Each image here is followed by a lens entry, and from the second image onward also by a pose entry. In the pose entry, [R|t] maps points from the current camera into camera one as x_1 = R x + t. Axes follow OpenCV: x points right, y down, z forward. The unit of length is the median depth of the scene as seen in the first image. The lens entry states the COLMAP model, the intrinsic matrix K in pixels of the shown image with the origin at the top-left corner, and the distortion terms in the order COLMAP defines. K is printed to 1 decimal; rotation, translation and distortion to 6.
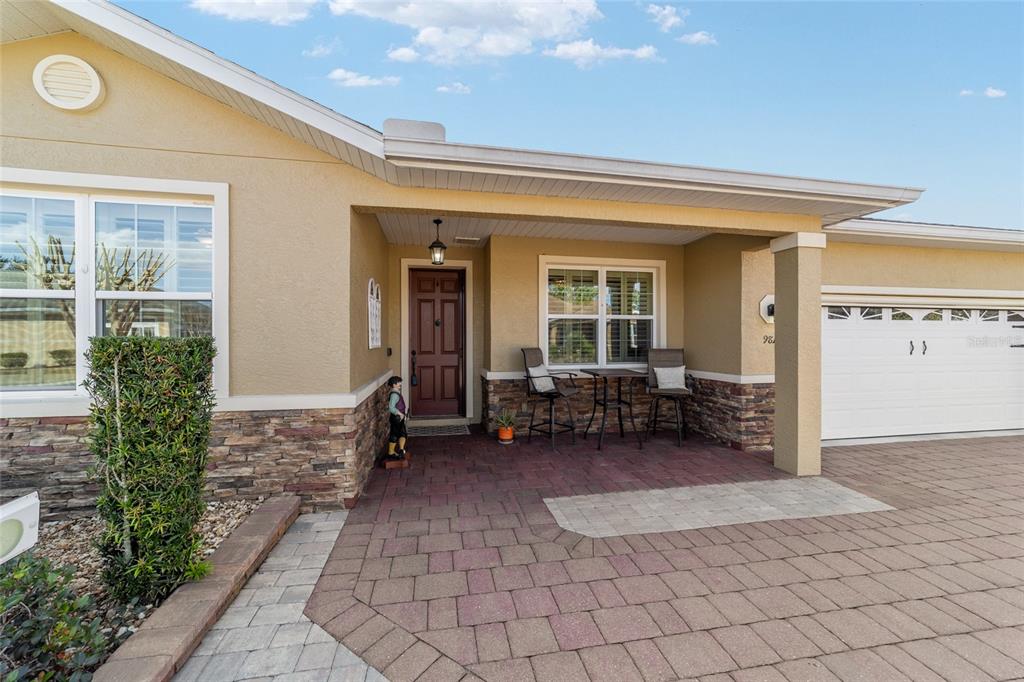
lens RADIAL K [[393.2, 0, 511.1], [0, 393.2, 341.3], [0, 0, 1]] dist [-0.008528, 0.002836]
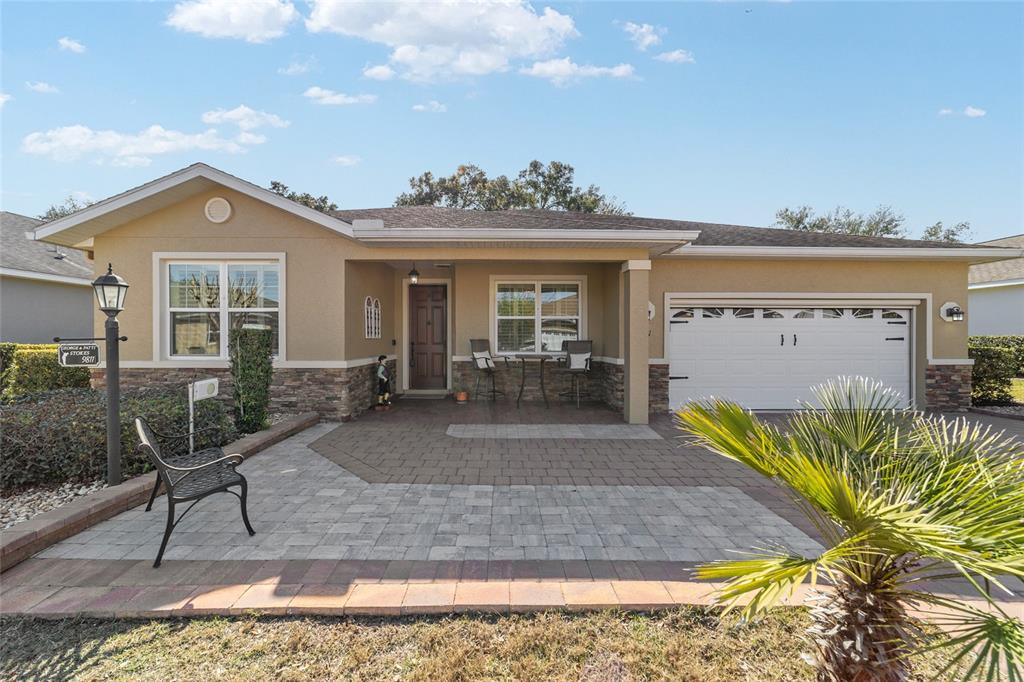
lens RADIAL K [[393.2, 0, 505.2], [0, 393.2, 341.1], [0, 0, 1]] dist [-0.008528, 0.002836]
pose [[0.984040, 0.001769, -0.177941, 0.393803], [-0.001934, 0.999998, -0.000756, 0.023348], [0.177939, 0.001089, 0.984041, -0.409967]]
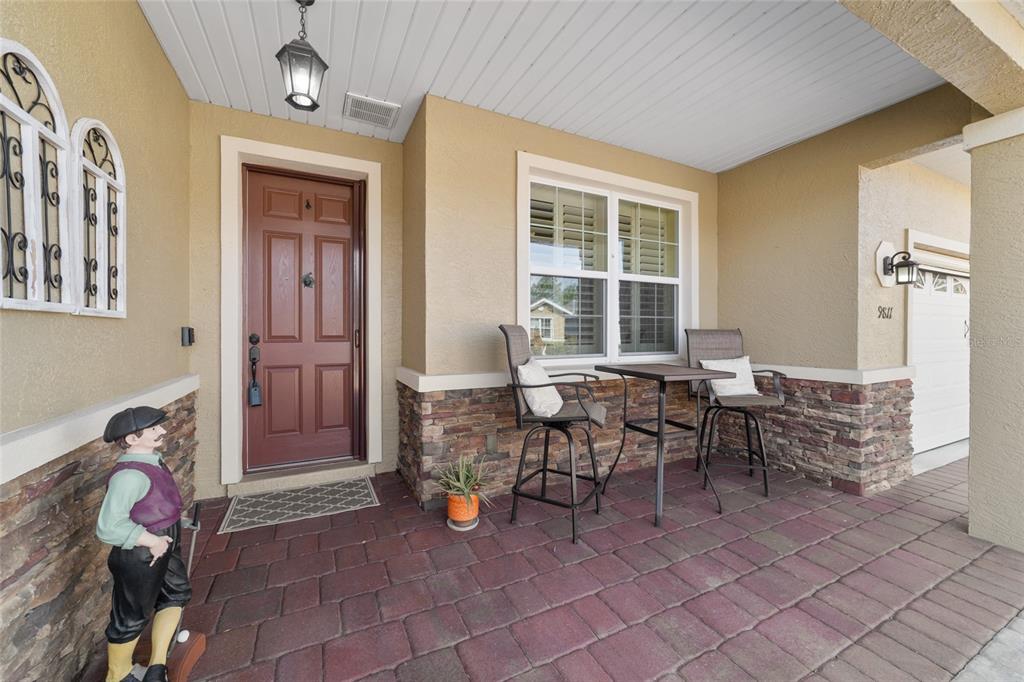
lens RADIAL K [[393.2, 0, 509.7], [0, 393.2, 332.4], [0, 0, 1]] dist [-0.008528, 0.002836]
pose [[0.963117, -0.000979, 0.269080, -0.083470], [0.001743, 0.999995, -0.002598, 0.026028], [-0.269076, 0.002972, 0.963114, 0.509843]]
